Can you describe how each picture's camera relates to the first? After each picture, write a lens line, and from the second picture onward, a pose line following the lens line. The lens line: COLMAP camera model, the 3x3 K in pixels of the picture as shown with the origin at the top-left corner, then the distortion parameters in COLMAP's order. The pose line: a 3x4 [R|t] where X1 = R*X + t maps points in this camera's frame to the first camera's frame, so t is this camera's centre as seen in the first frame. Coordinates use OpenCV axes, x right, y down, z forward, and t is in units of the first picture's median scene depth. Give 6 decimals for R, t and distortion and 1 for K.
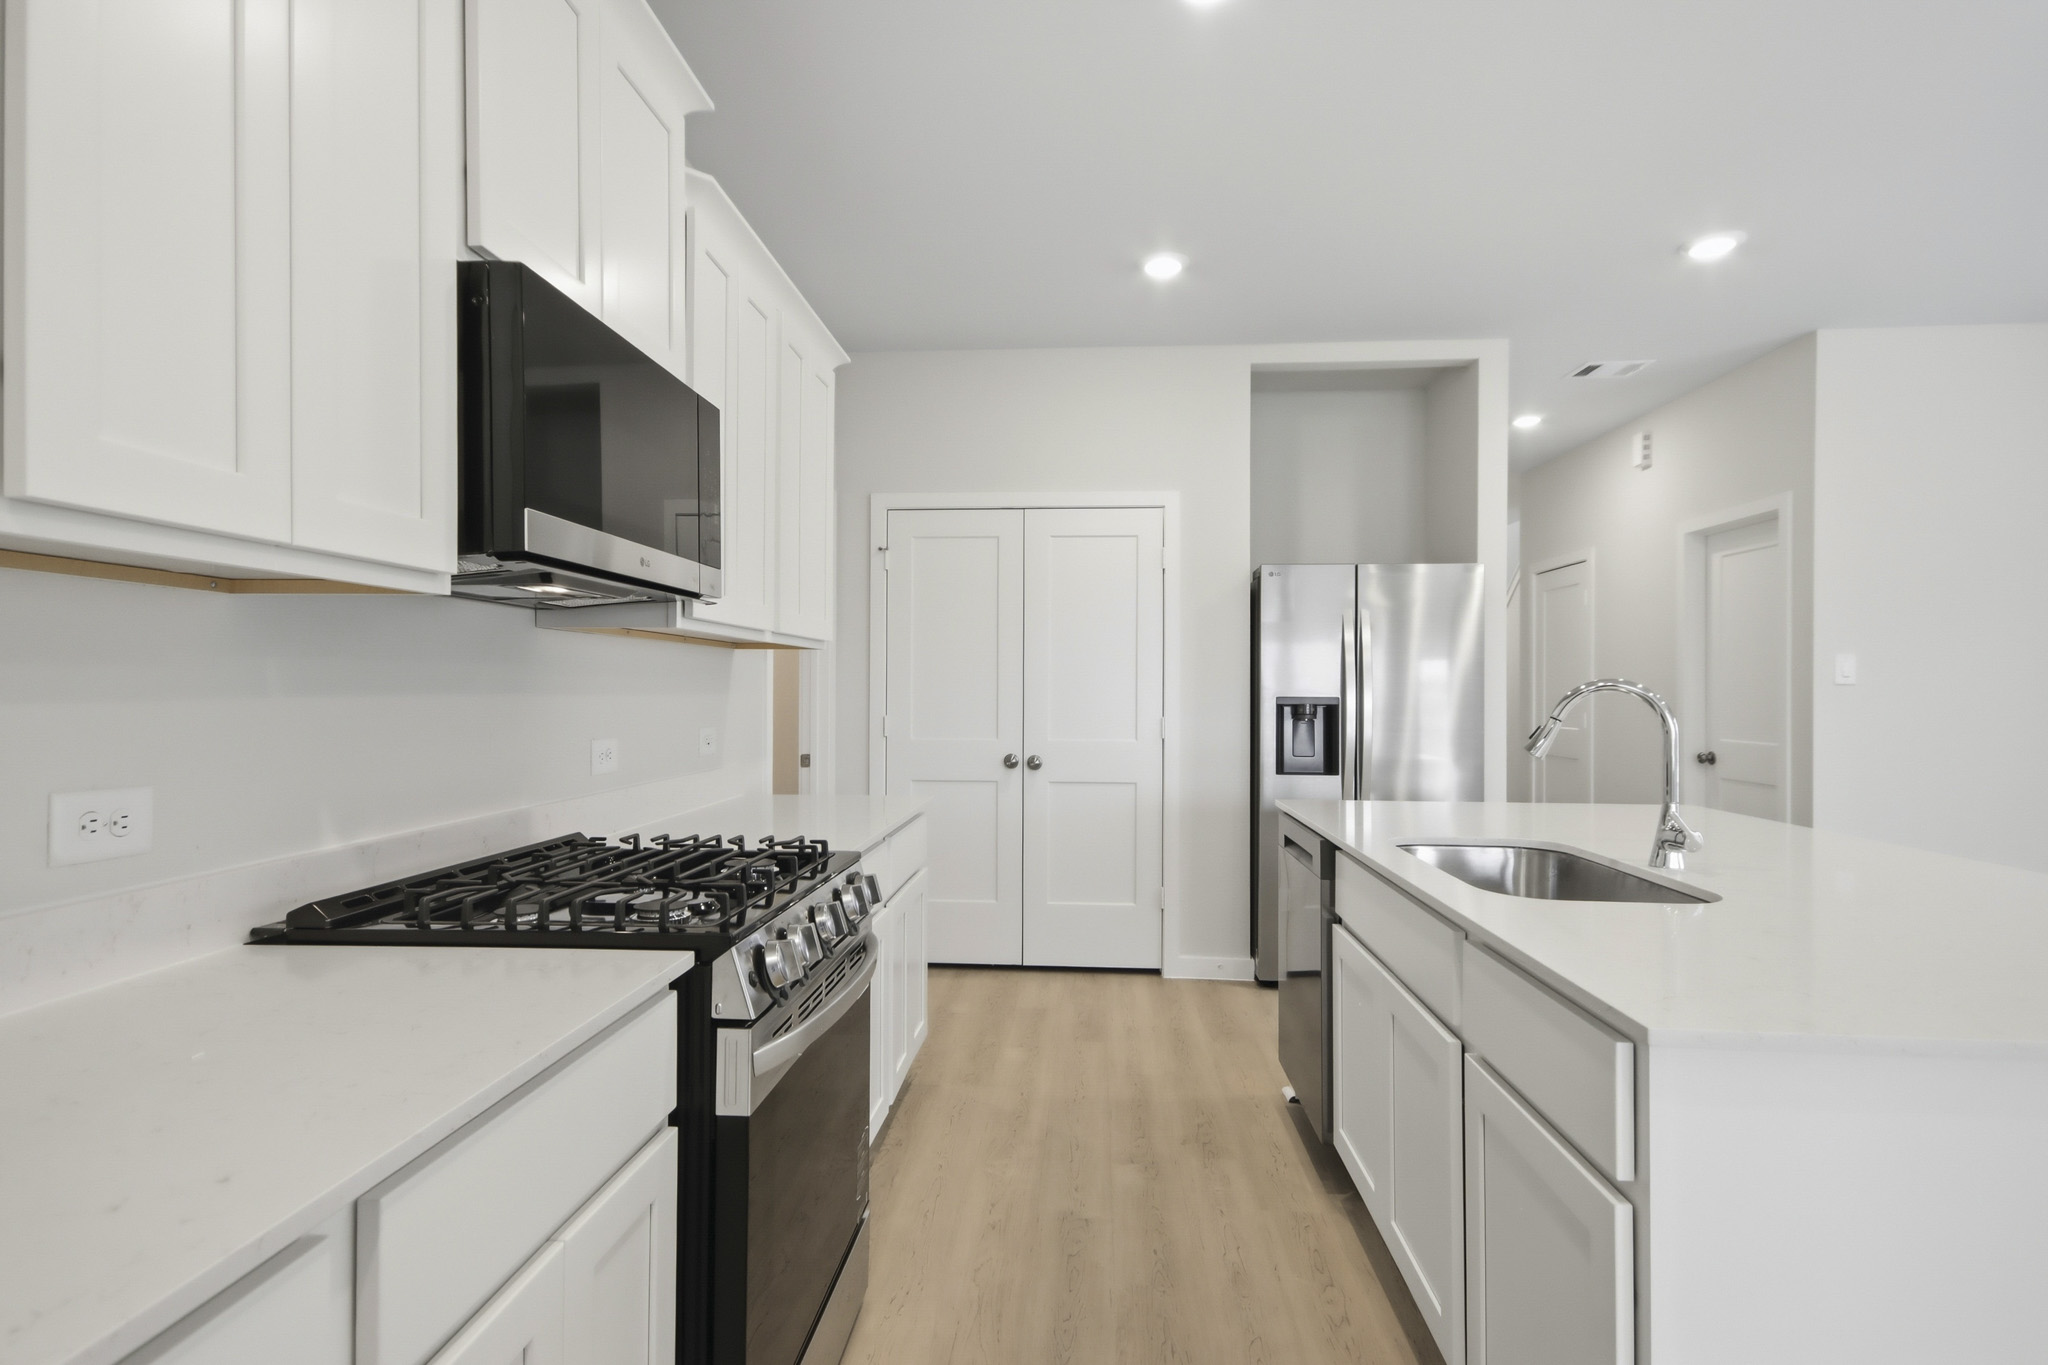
lens RADIAL K [[1043.6, 0, 1021.1], [0, 1043.6, 693.1], [0, 0, 1]] dist [0.018354, -0.000516]
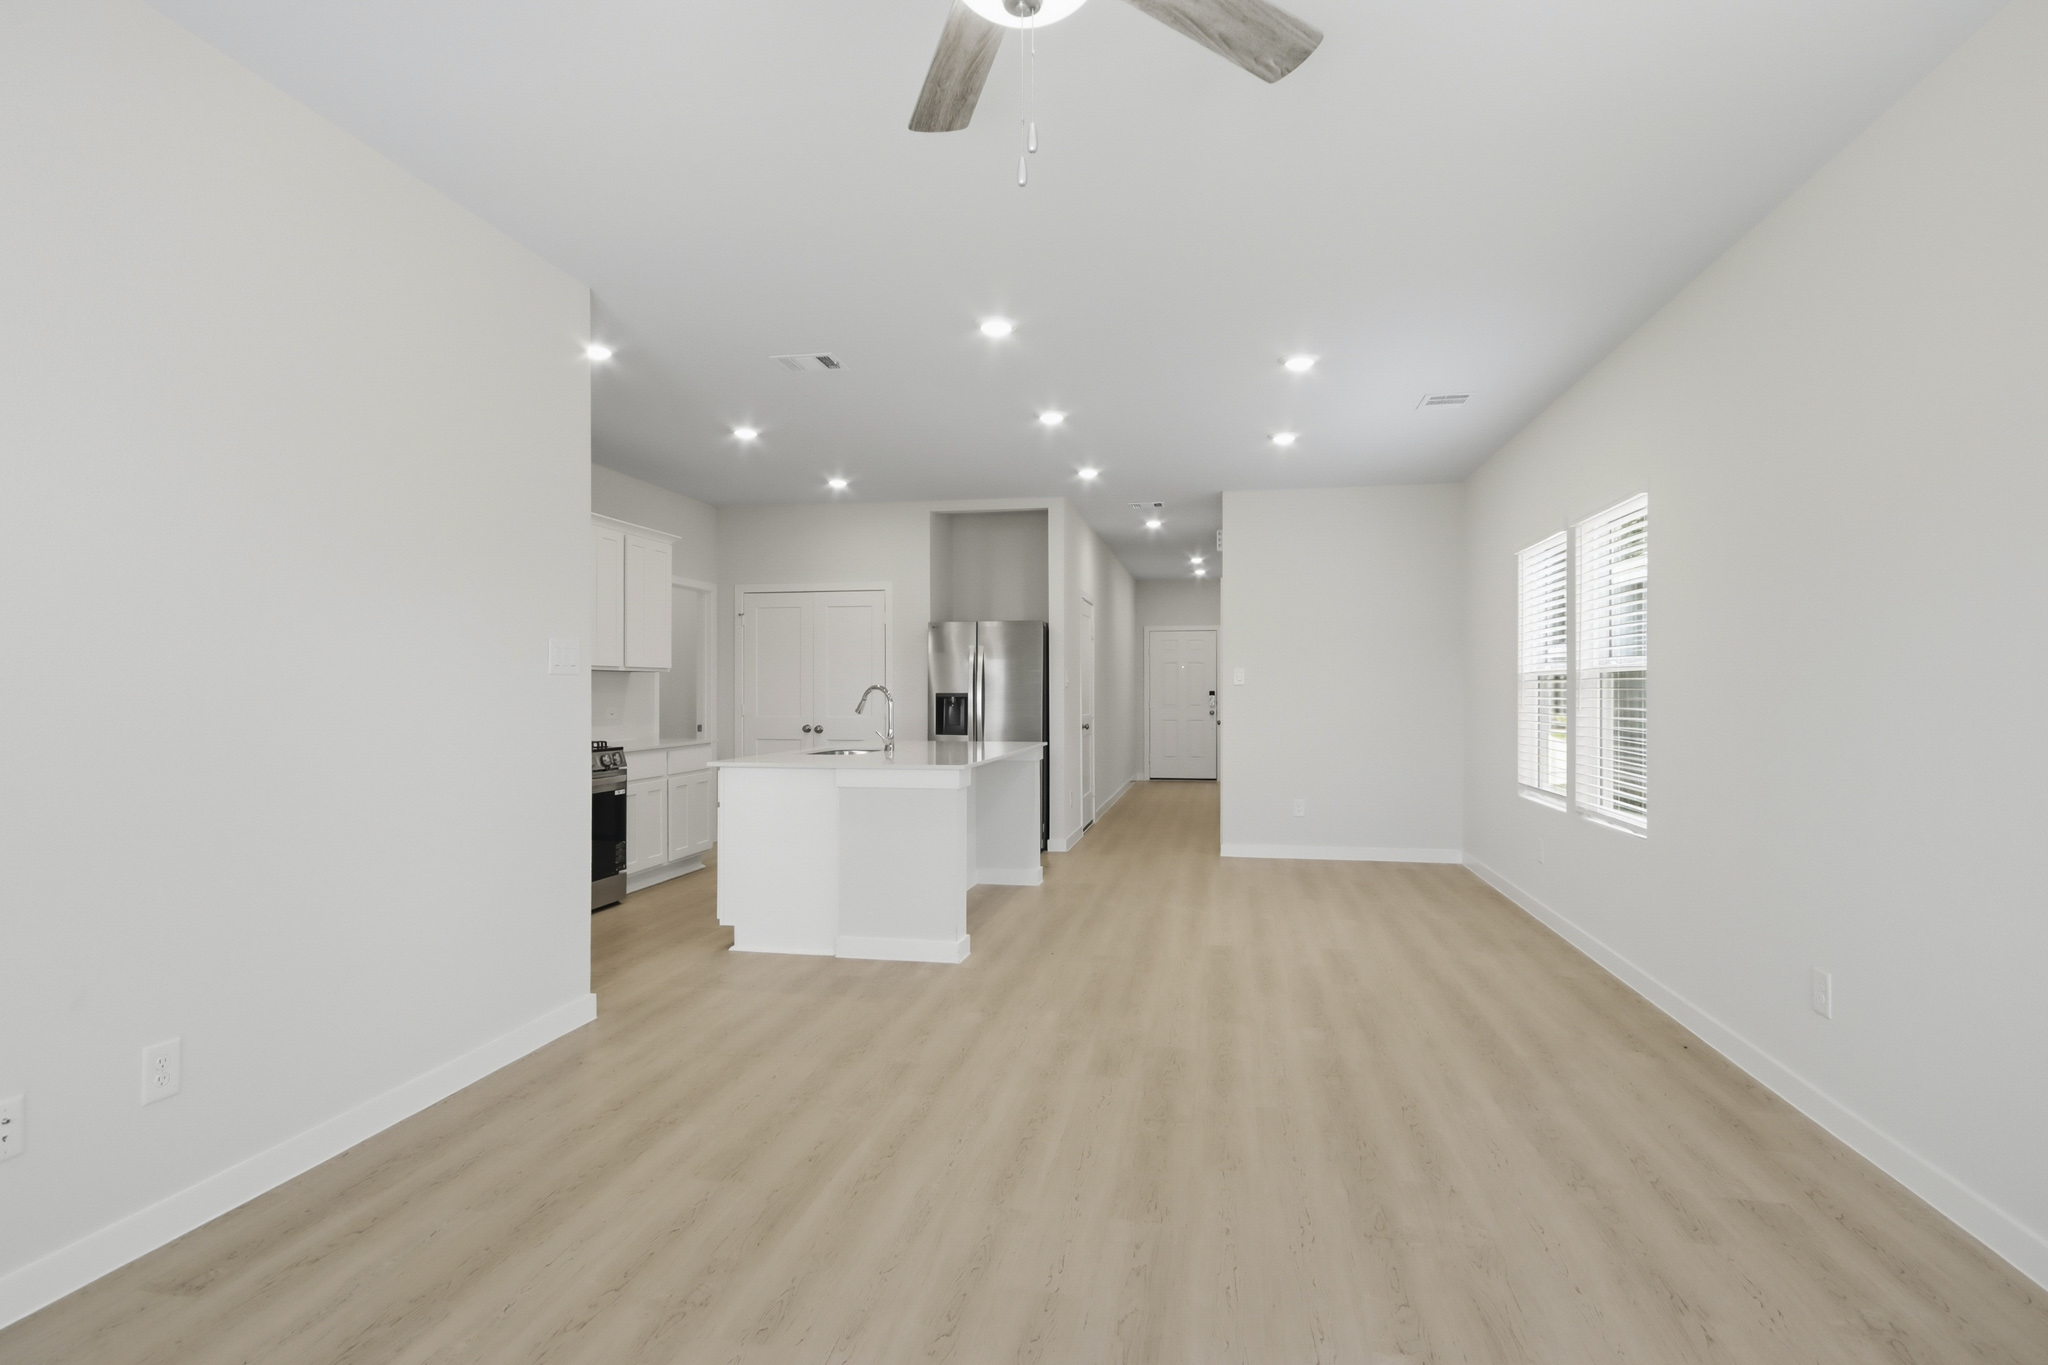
lens RADIAL K [[1043.6, 0, 1021.1], [0, 1043.6, 693.1], [0, 0, 1]] dist [0.018354, -0.000516]
pose [[0.992507, -0.004962, -0.122089, 0.600544], [0.004876, 0.999988, -0.001001, 0.005882], [0.122093, 0.000398, 0.992519, -0.801289]]
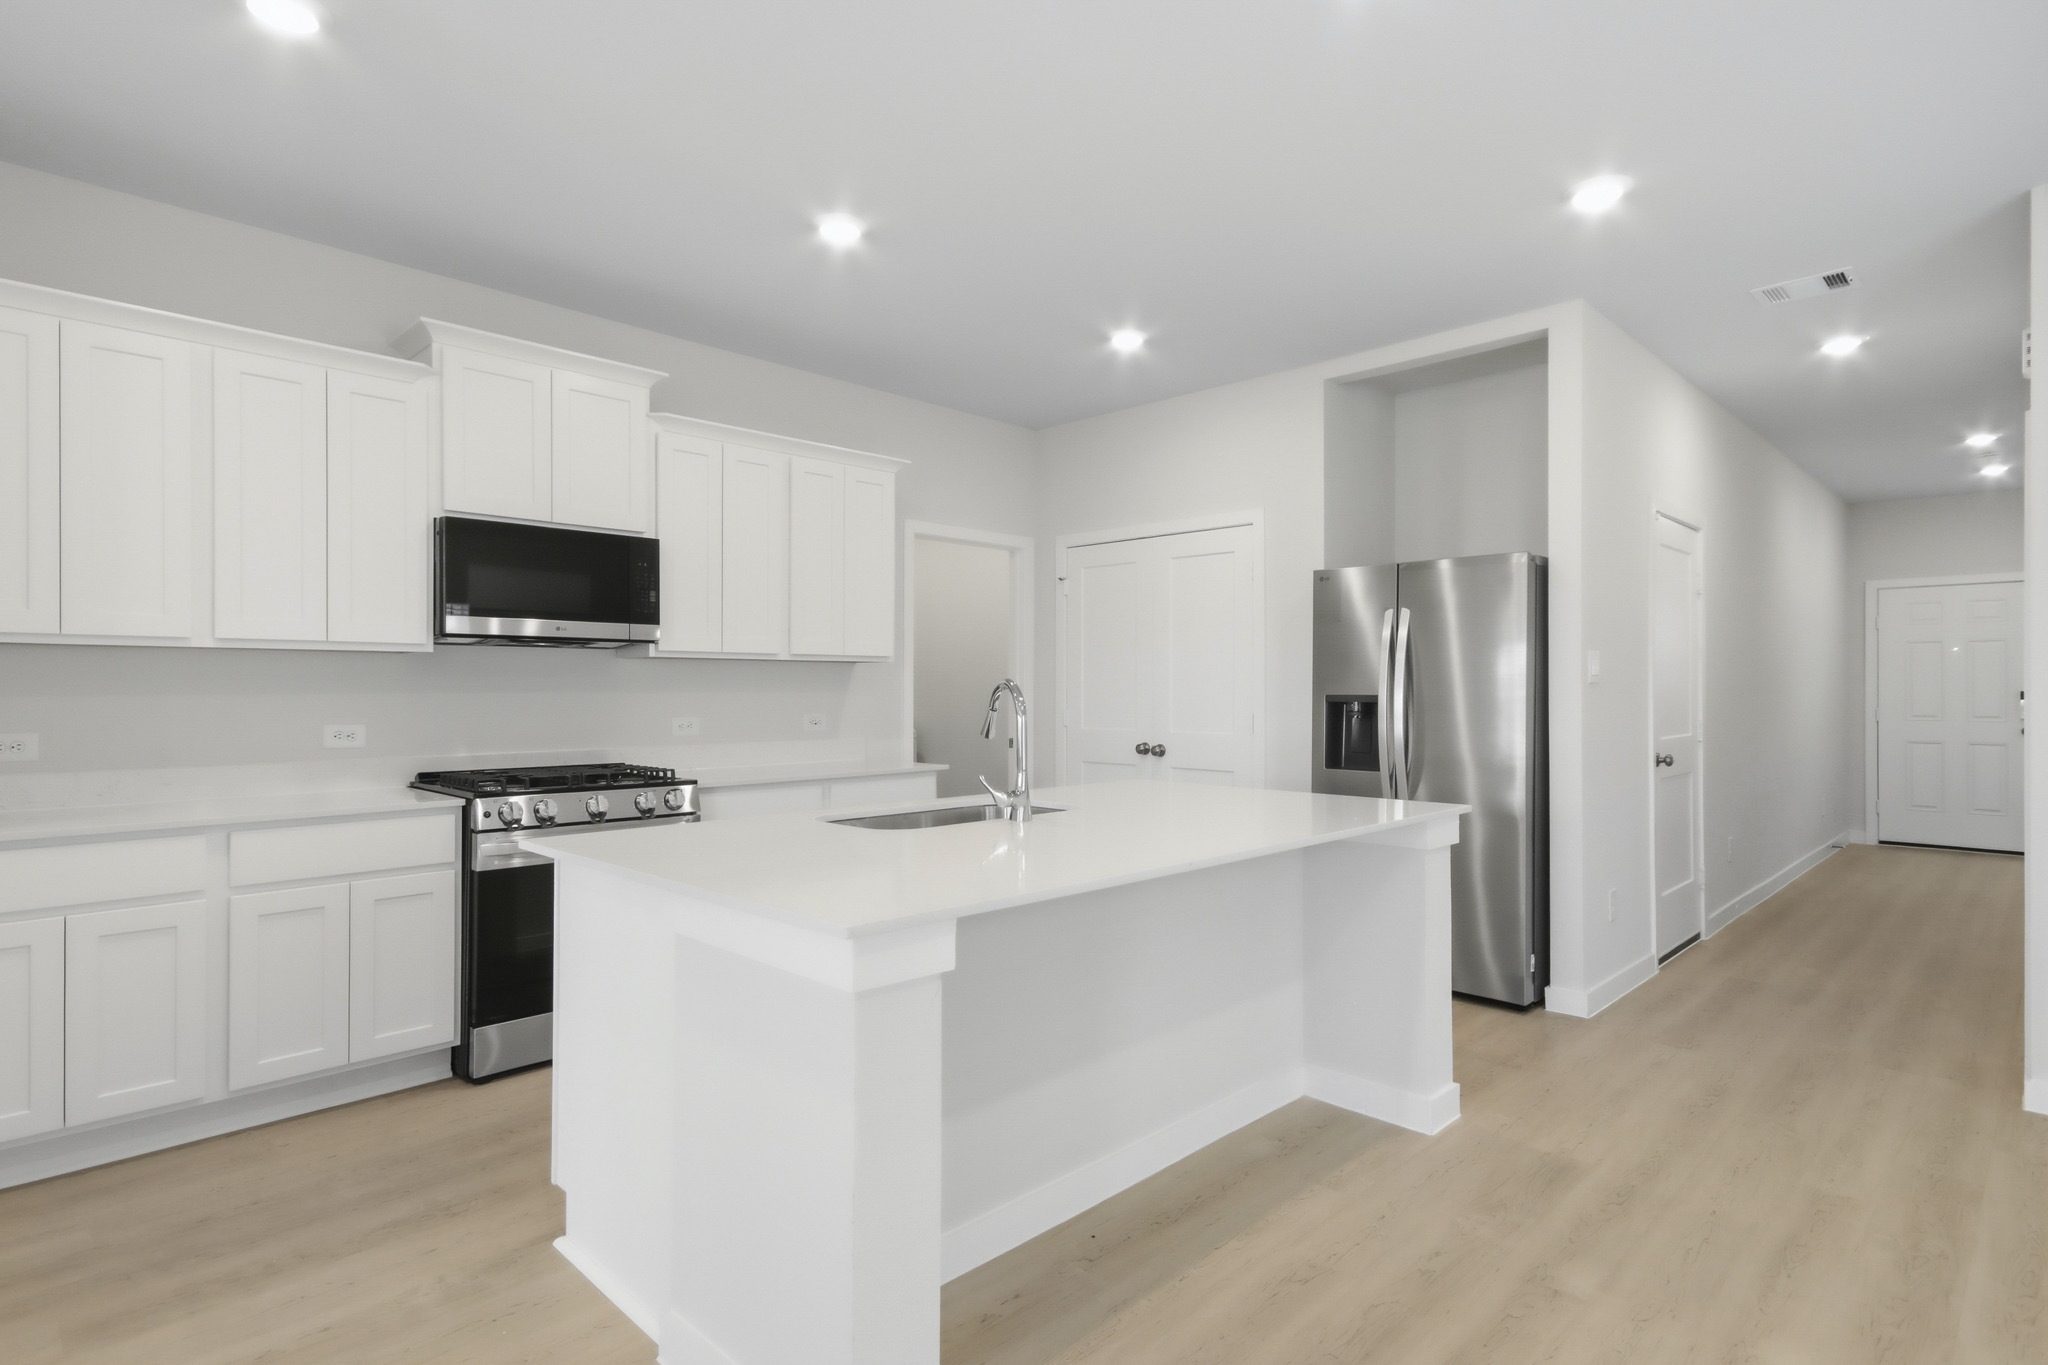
lens RADIAL K [[1042.8, 0, 1024.0], [0, 1042.8, 682.5], [0, 0, 1]] dist [0.026623, 0.000407]
pose [[0.759538, -0.007792, -0.650416, 0.675802], [0.001020, 0.999941, -0.010788, 0.002239], [0.650462, 0.007530, 0.759501, -0.000584]]
